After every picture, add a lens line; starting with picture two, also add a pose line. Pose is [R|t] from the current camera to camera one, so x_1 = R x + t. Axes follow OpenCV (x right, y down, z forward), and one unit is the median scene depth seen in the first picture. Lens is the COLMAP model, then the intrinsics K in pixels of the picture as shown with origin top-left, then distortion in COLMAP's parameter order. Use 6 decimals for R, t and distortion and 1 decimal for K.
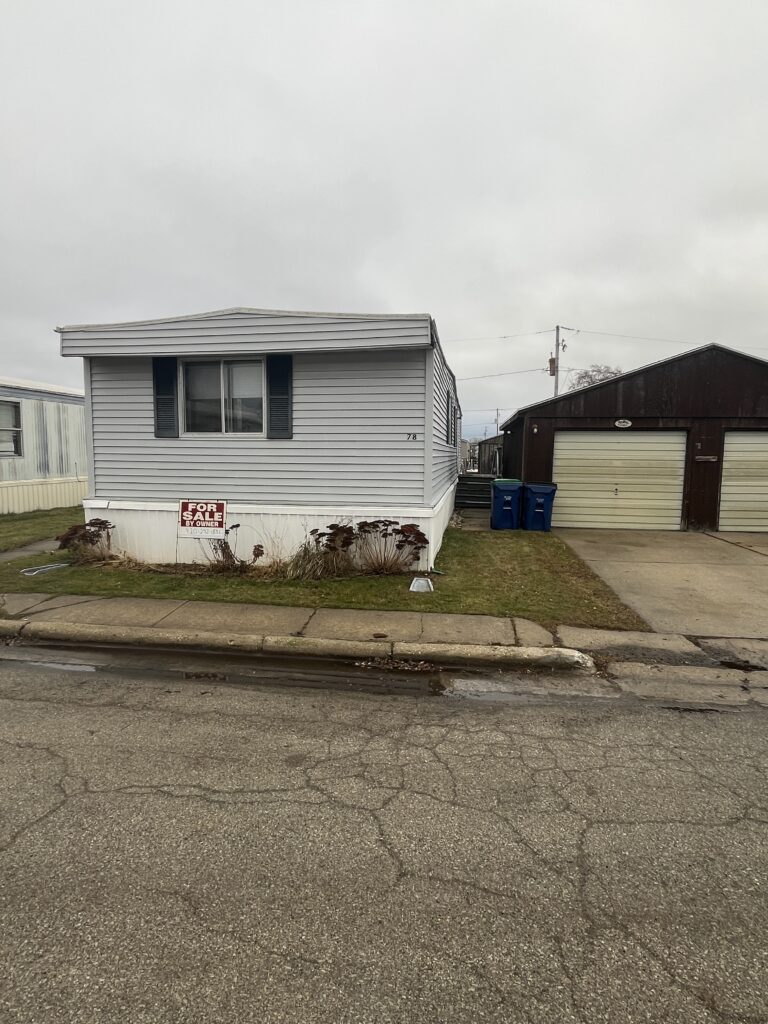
lens RADIAL K [[581.4, 0, 383.1], [0, 581.4, 508.2], [0, 0, 1]] dist [0.017049, 0.000128]
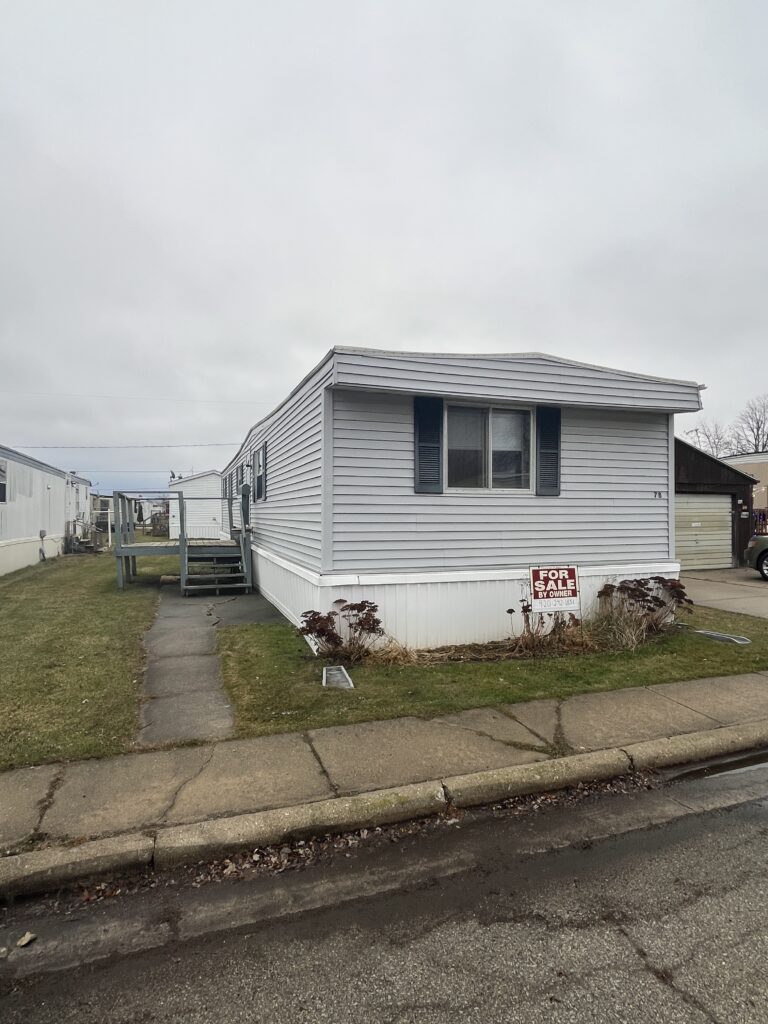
lens RADIAL K [[539.3, 0, 381.1], [0, 539.3, 515.9], [0, 0, 1]] dist [0.002994, 0.000197]
pose [[0.875201, -0.009924, 0.483657, -0.831816], [0.052907, 0.995756, -0.075307, -0.037285], [-0.480857, 0.091497, 0.872012, 0.386775]]
